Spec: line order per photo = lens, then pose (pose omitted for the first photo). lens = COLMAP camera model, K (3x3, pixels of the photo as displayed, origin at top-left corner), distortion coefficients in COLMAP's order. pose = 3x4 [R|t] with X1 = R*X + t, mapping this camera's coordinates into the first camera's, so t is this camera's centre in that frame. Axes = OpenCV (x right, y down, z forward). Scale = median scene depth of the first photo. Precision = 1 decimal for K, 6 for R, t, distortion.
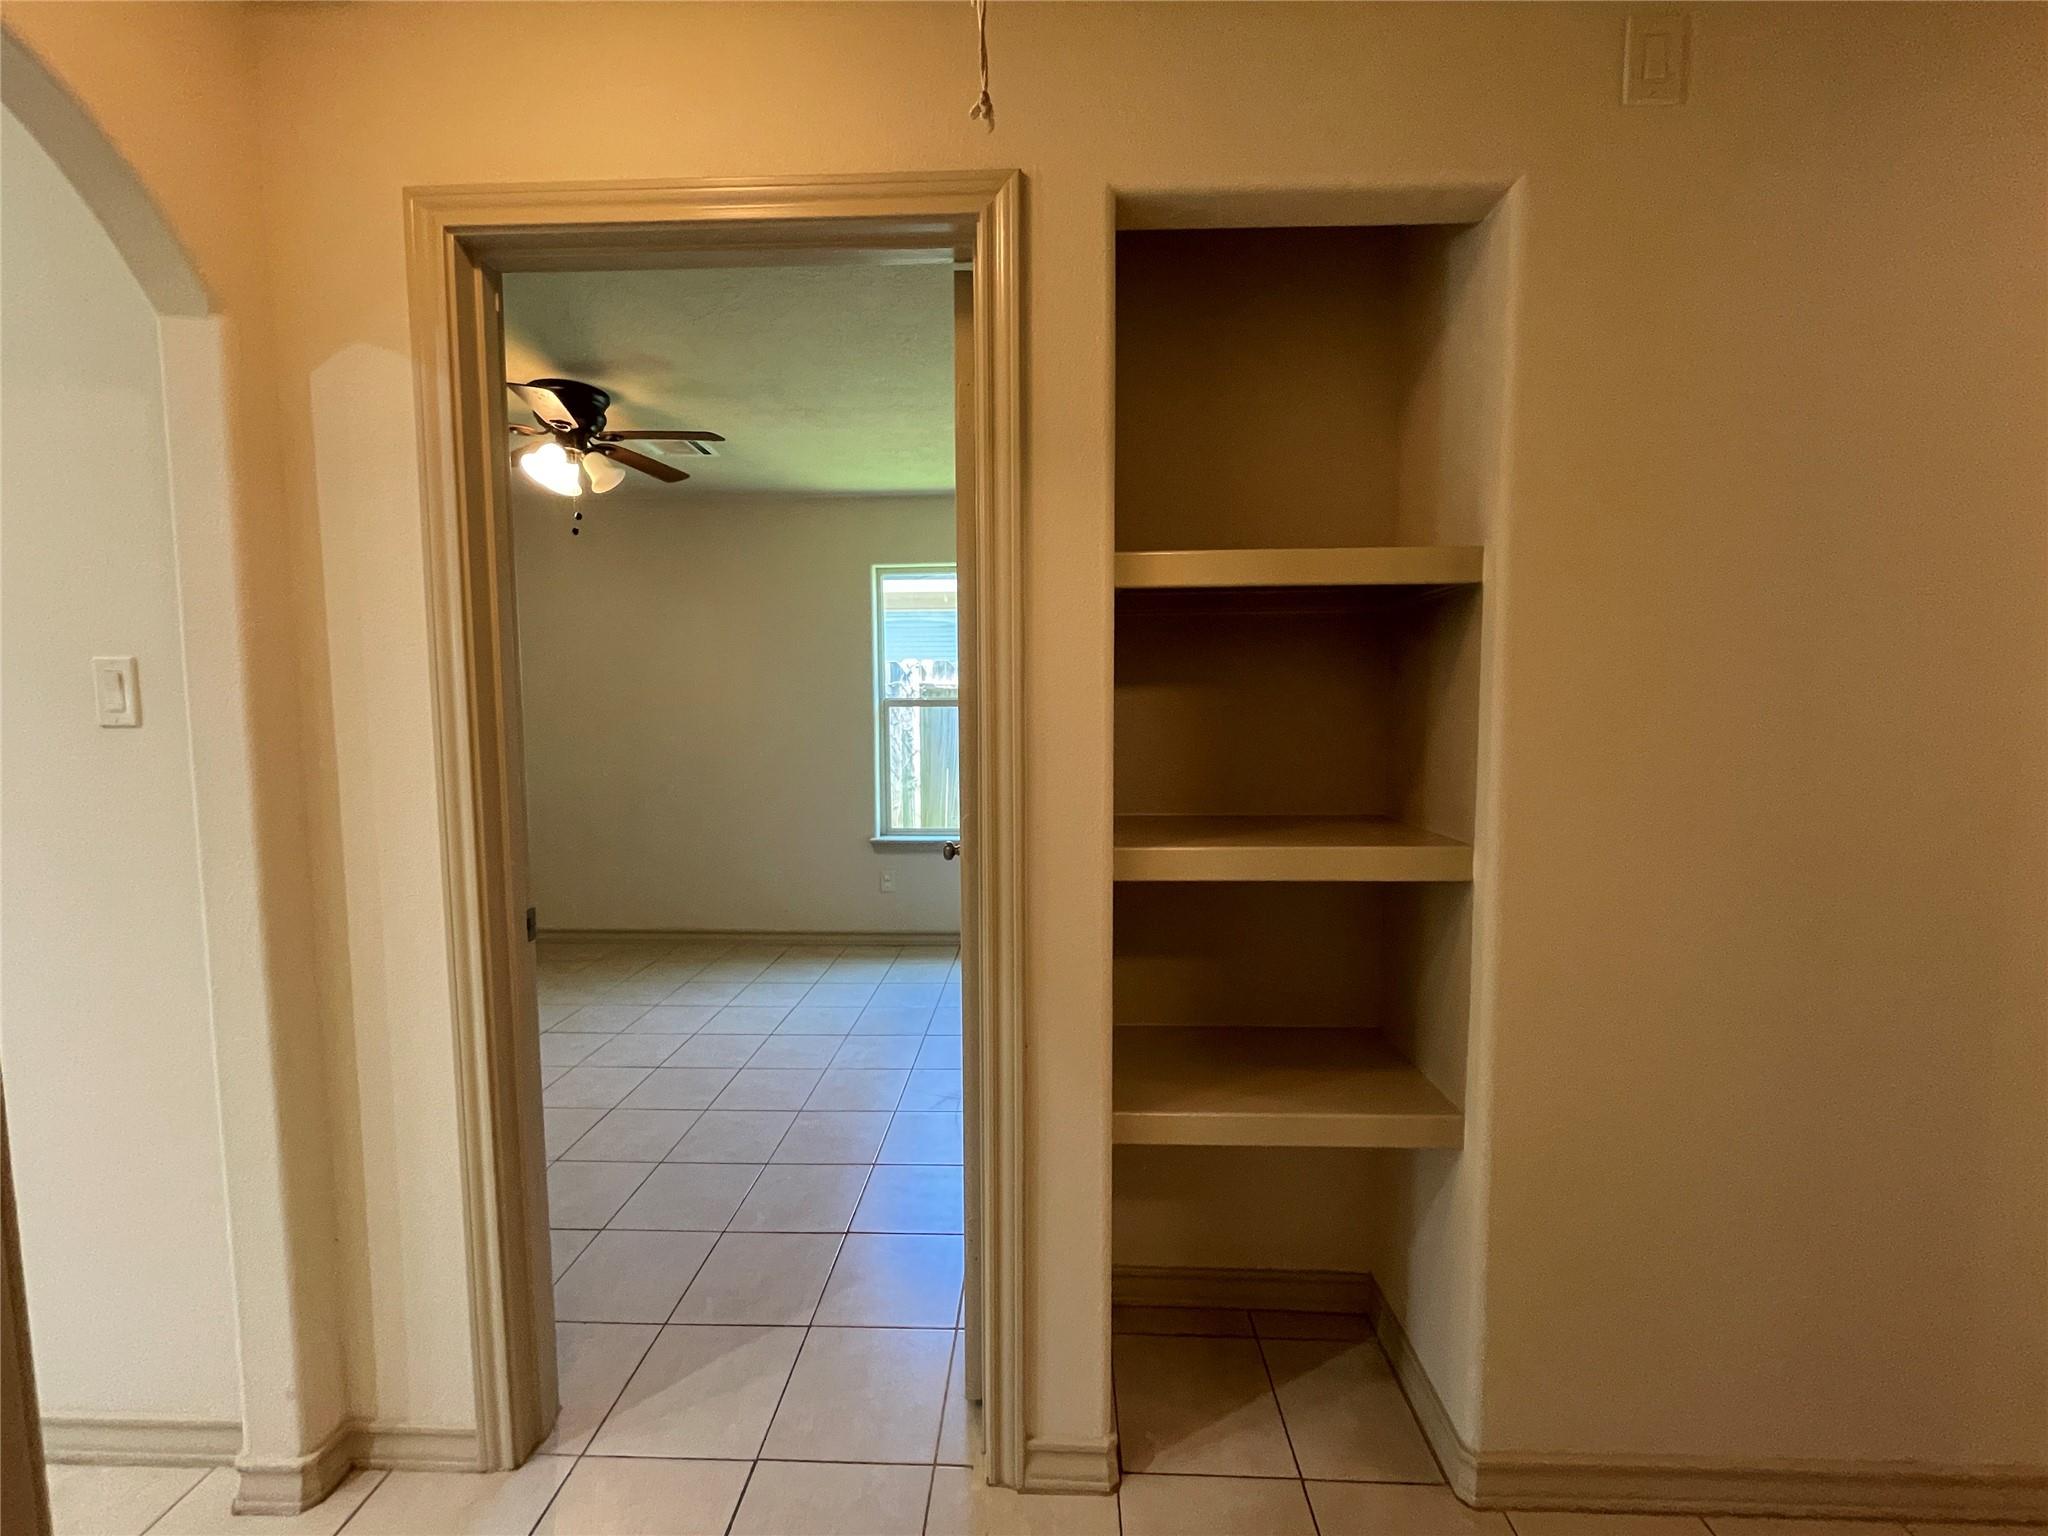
lens RADIAL K [[830.0, 0, 1026.1], [0, 830.0, 781.0], [0, 0, 1]] dist [-0.002967, 0.000228]
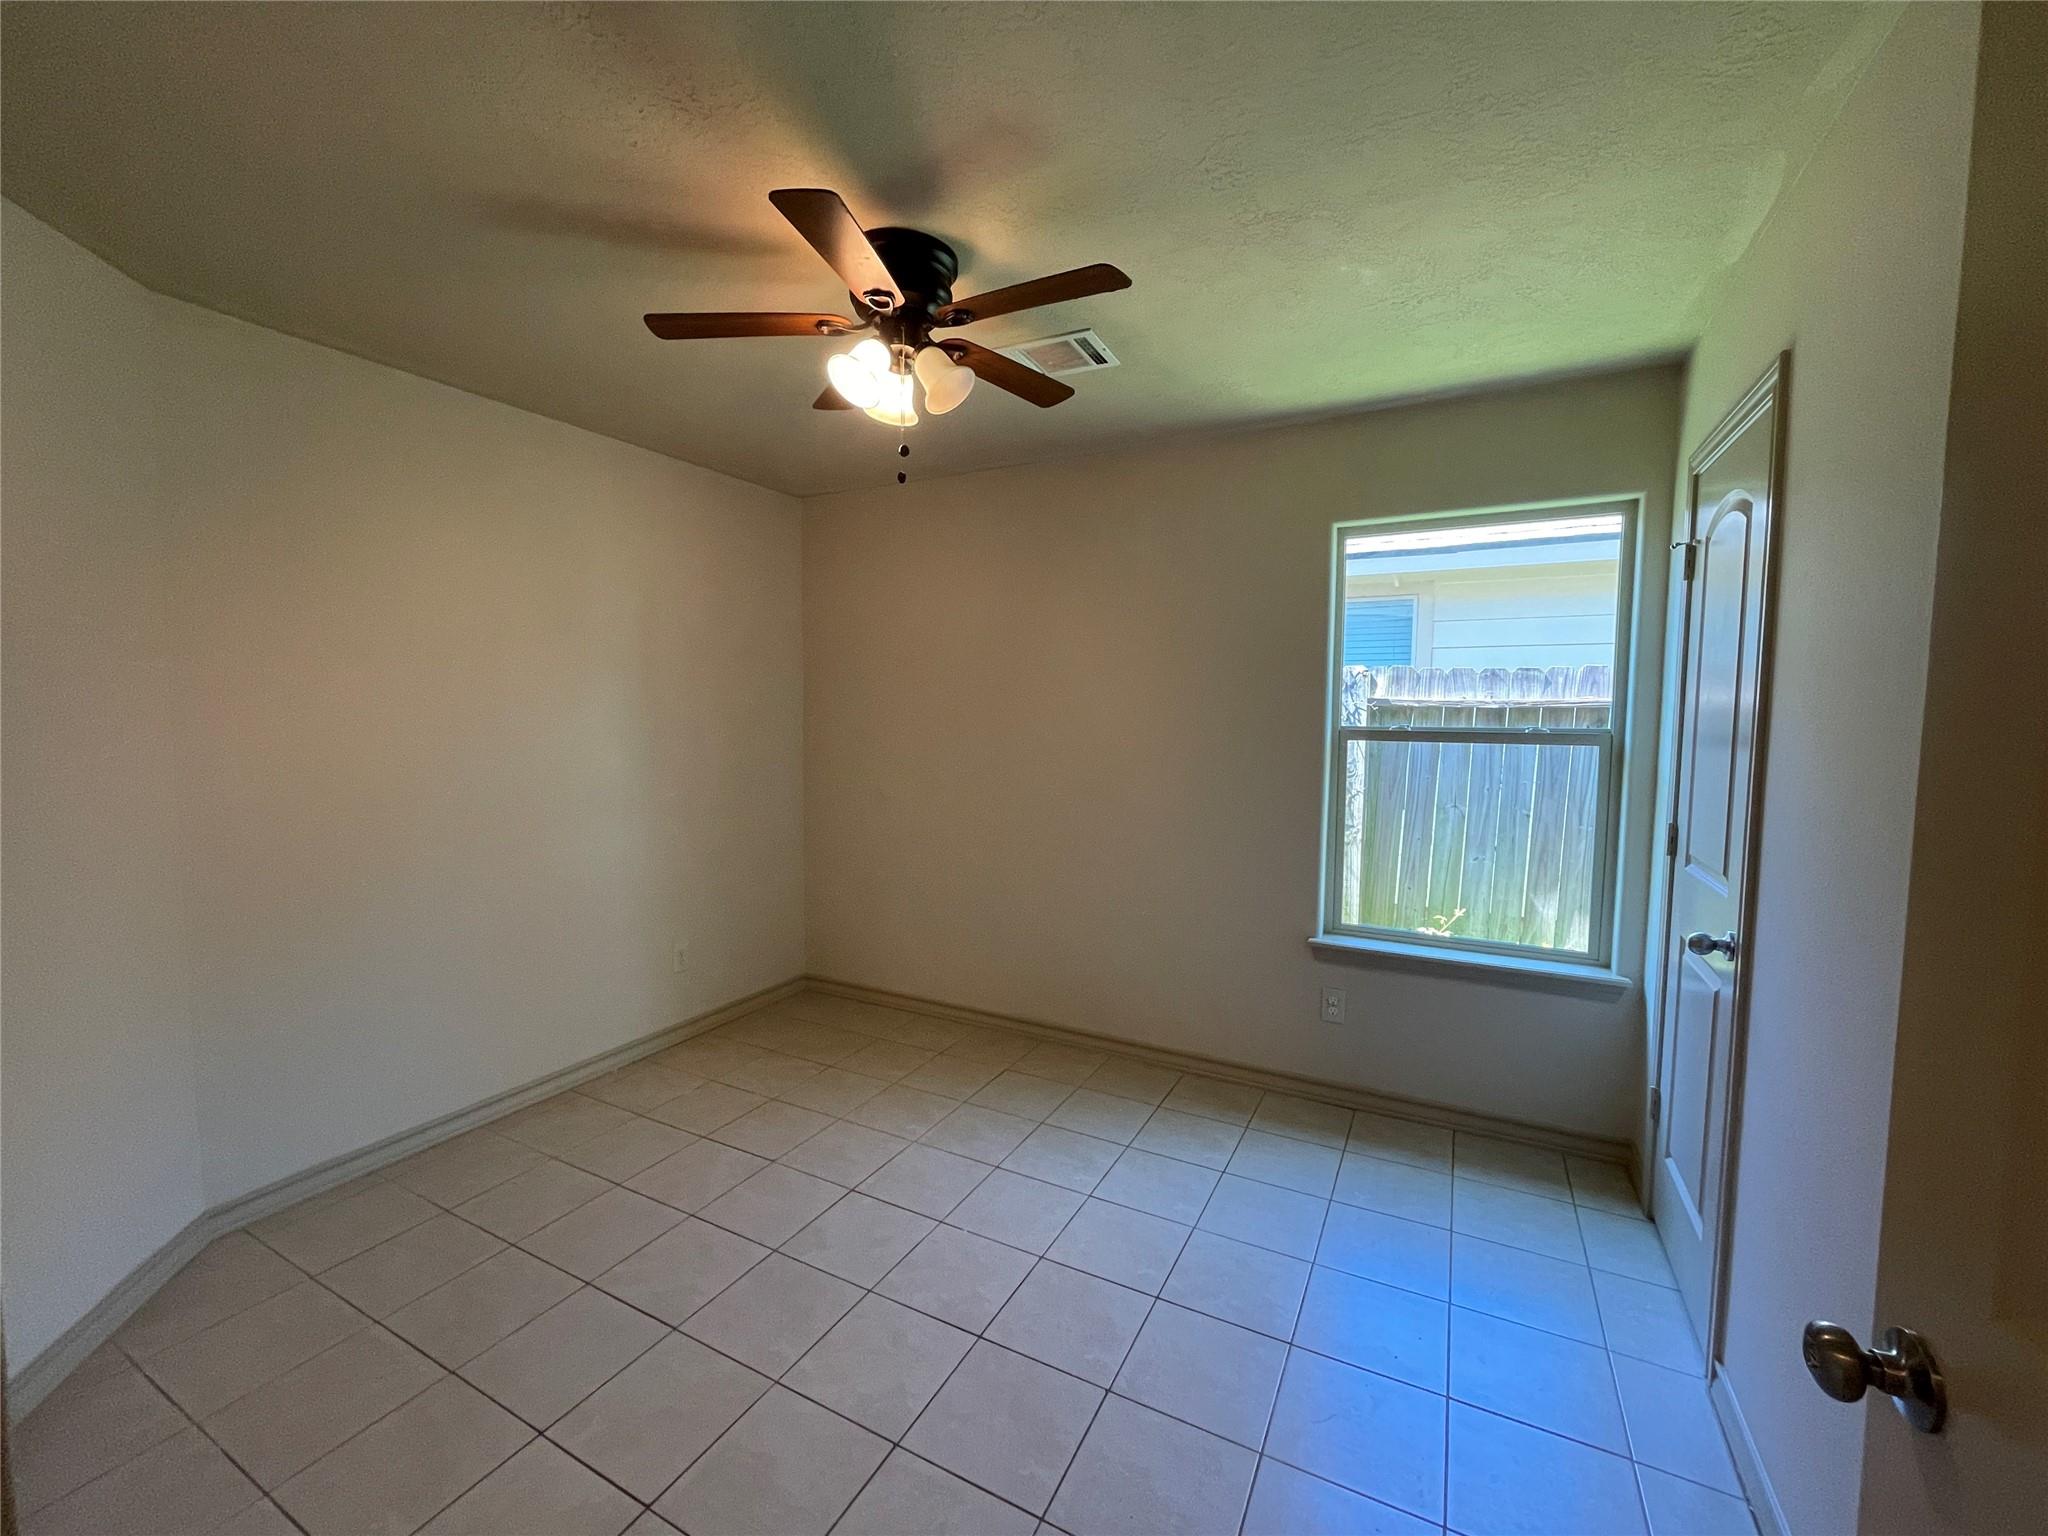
lens RADIAL K [[830.0, 0, 1021.0], [0, 830.0, 789.8], [0, 0, 1]] dist [-0.002967, 0.000228]
pose [[0.898248, 0.047611, -0.436902, -0.169222], [-0.045651, 0.998845, 0.014993, -0.074530], [0.437111, 0.006478, 0.899384, 0.465149]]
